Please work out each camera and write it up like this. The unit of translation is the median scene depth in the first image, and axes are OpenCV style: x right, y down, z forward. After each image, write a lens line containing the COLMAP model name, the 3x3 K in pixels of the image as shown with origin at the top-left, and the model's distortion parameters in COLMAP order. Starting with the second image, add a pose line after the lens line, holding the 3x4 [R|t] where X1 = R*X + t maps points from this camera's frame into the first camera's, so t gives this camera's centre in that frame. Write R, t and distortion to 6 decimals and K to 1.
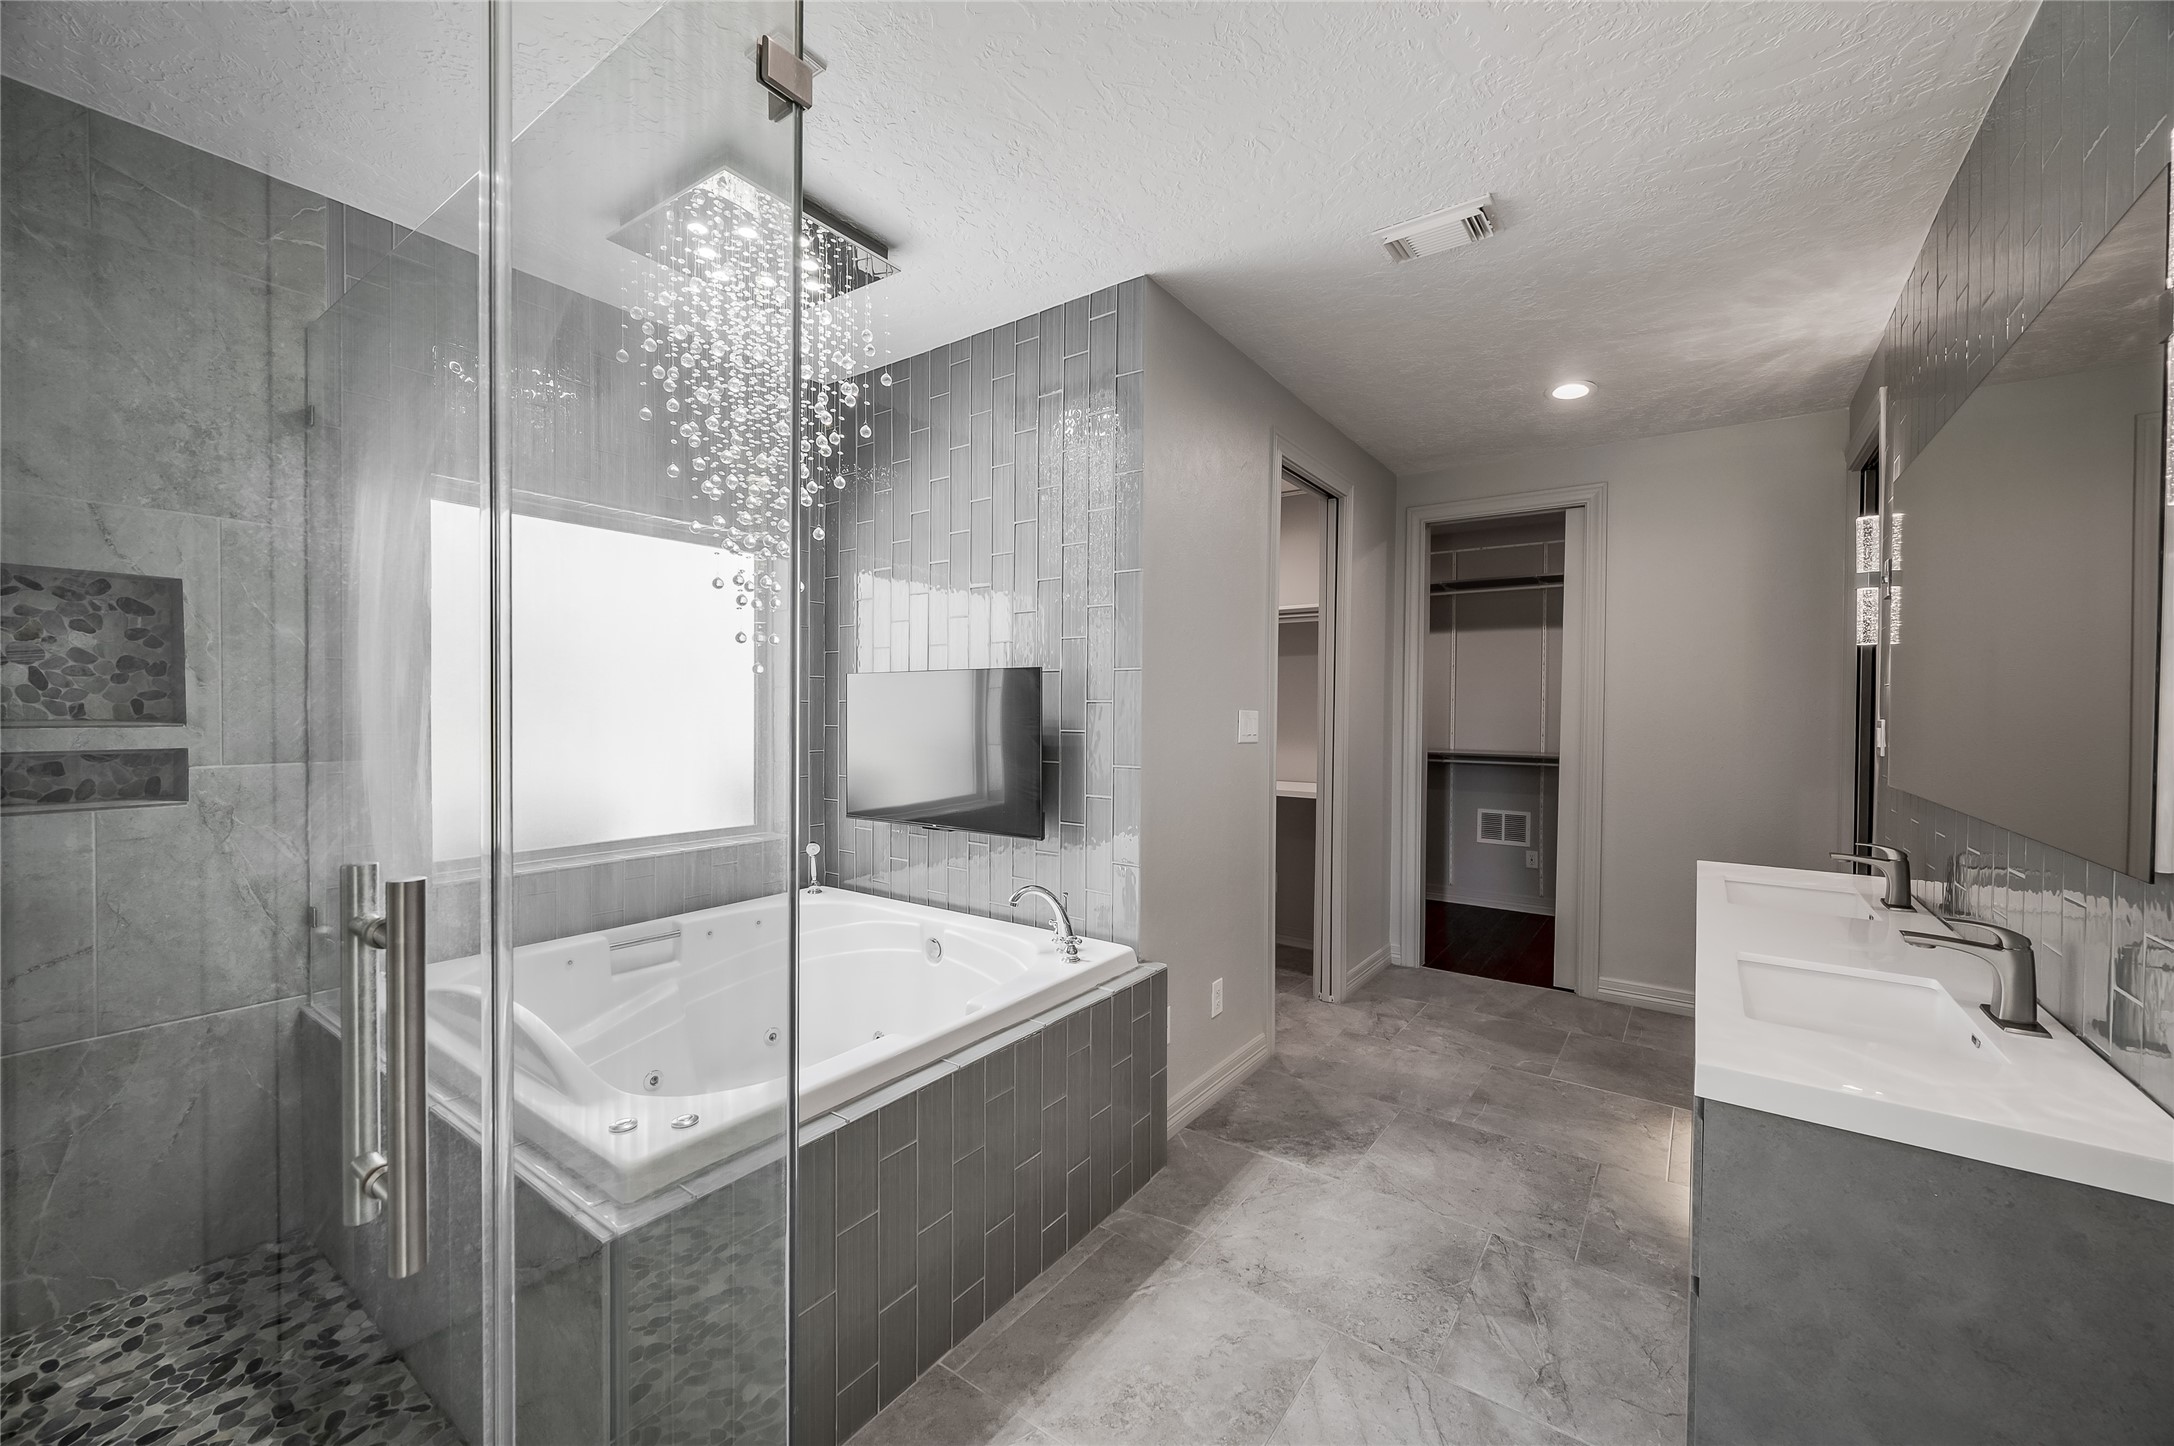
lens RADIAL K [[852.7, 0, 1081.5], [0, 852.7, 718.1], [0, 0, 1]] dist [-0.000340, 0.000669]
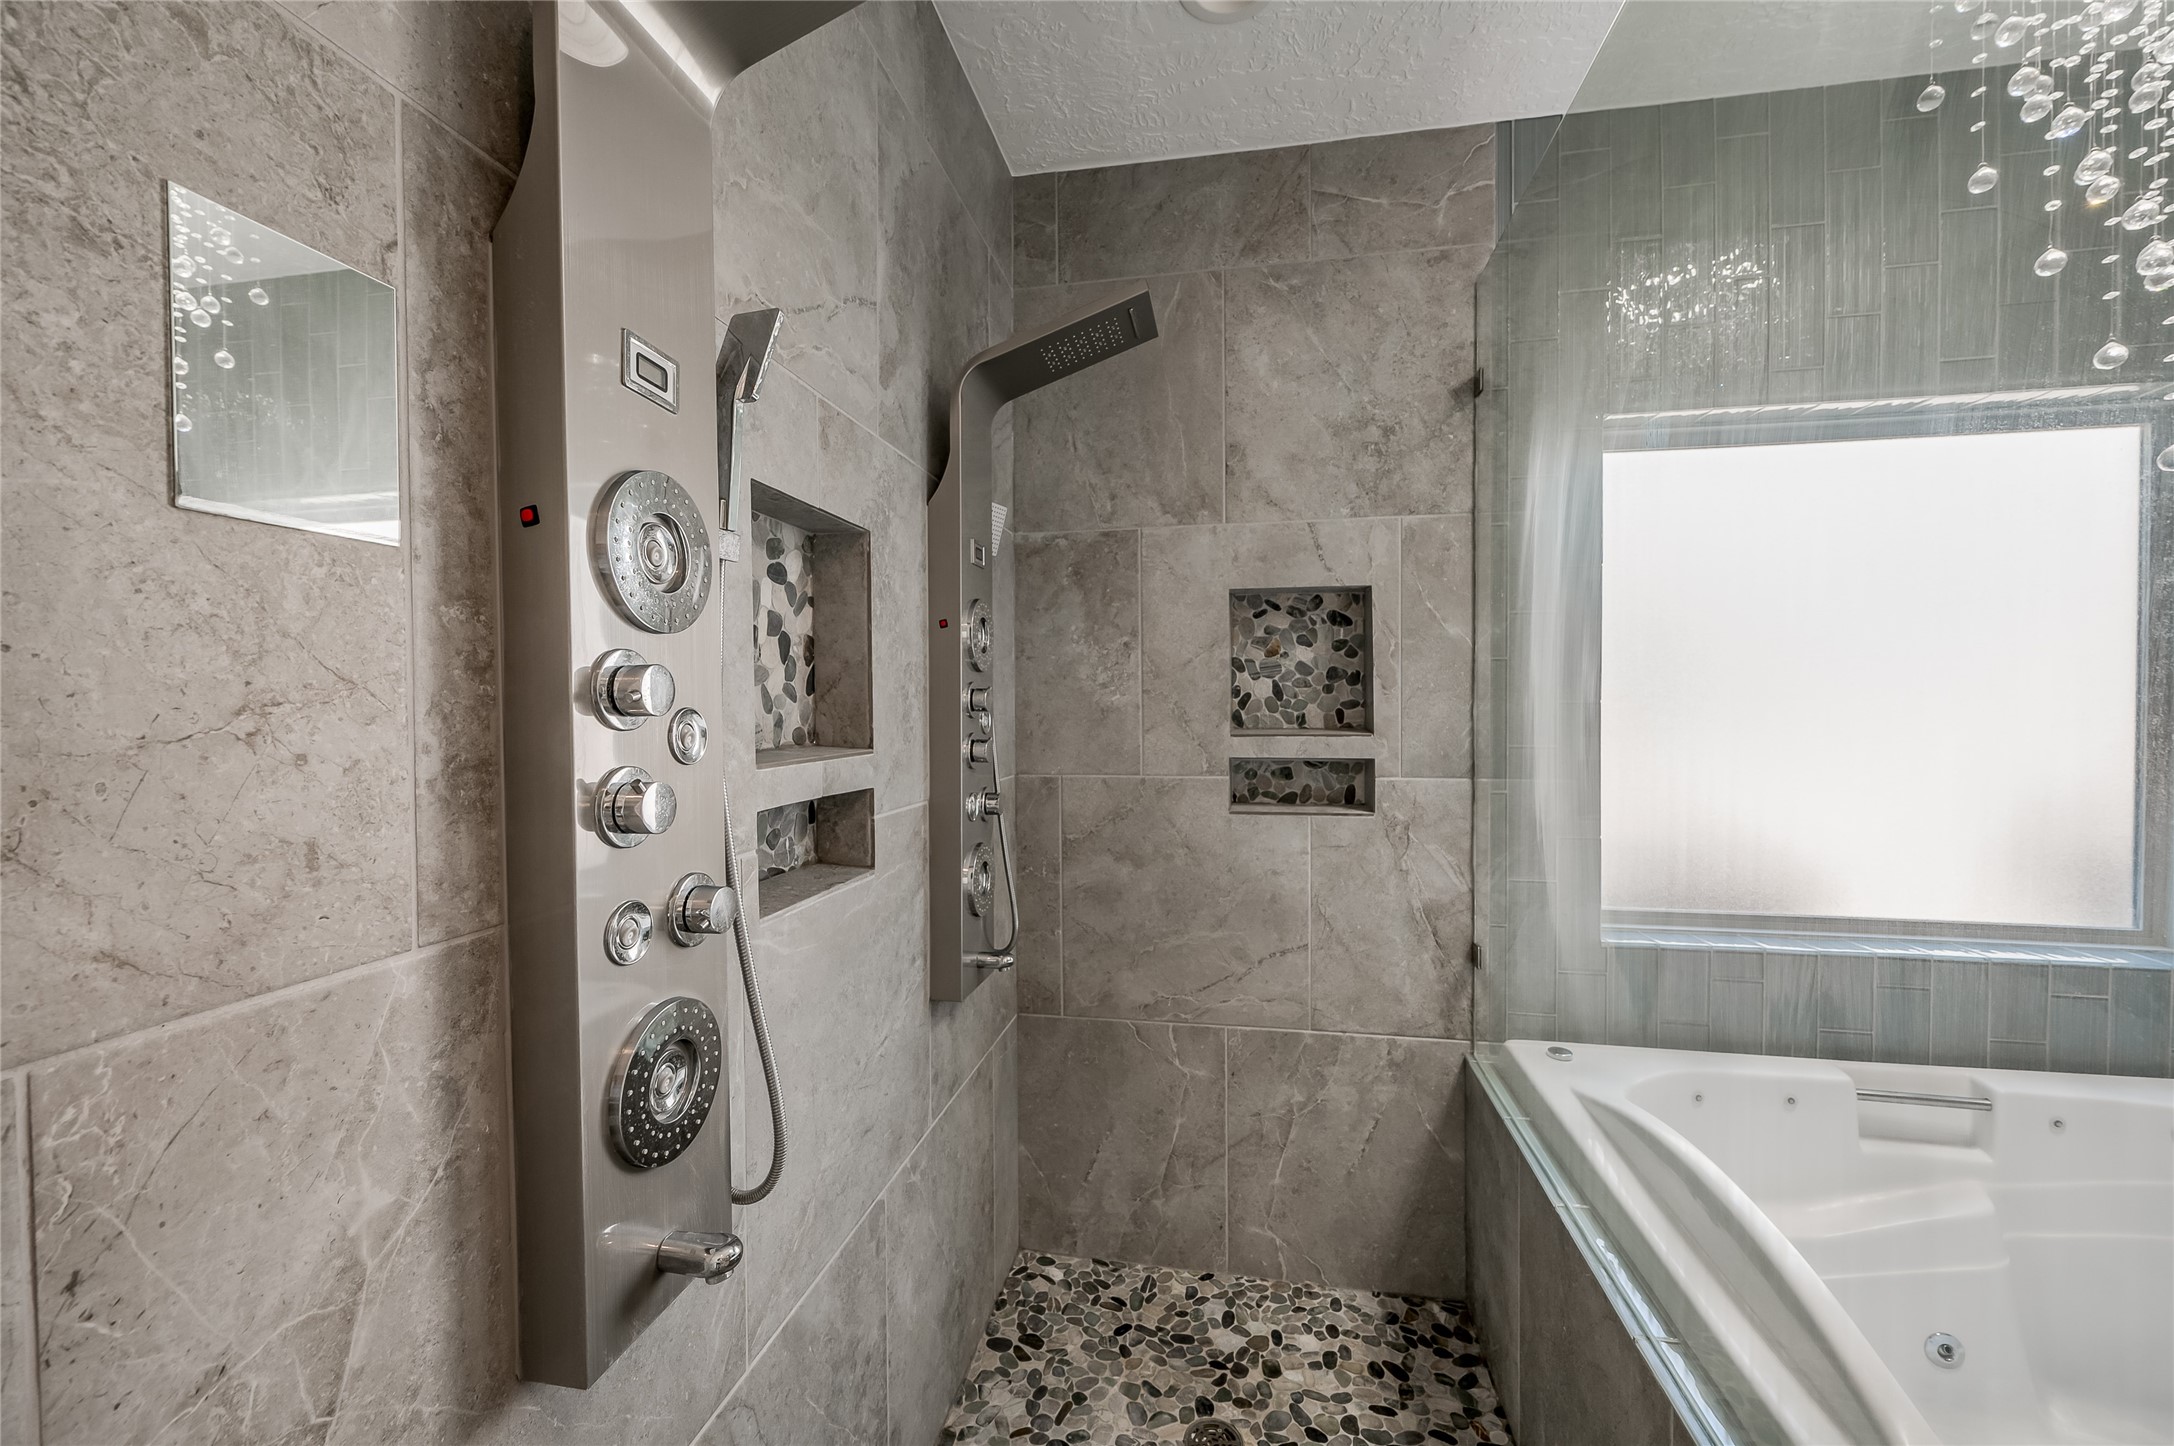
lens RADIAL K [[865.7, 0, 1099.7], [0, 865.7, 721.2], [0, 0, 1]] dist [-0.002474, -0.000466]
pose [[0.430509, 0.011292, -0.902515, -0.296614], [-0.002786, 0.999934, 0.011182, -0.018115], [0.902582, -0.002299, 0.430512, 0.296038]]
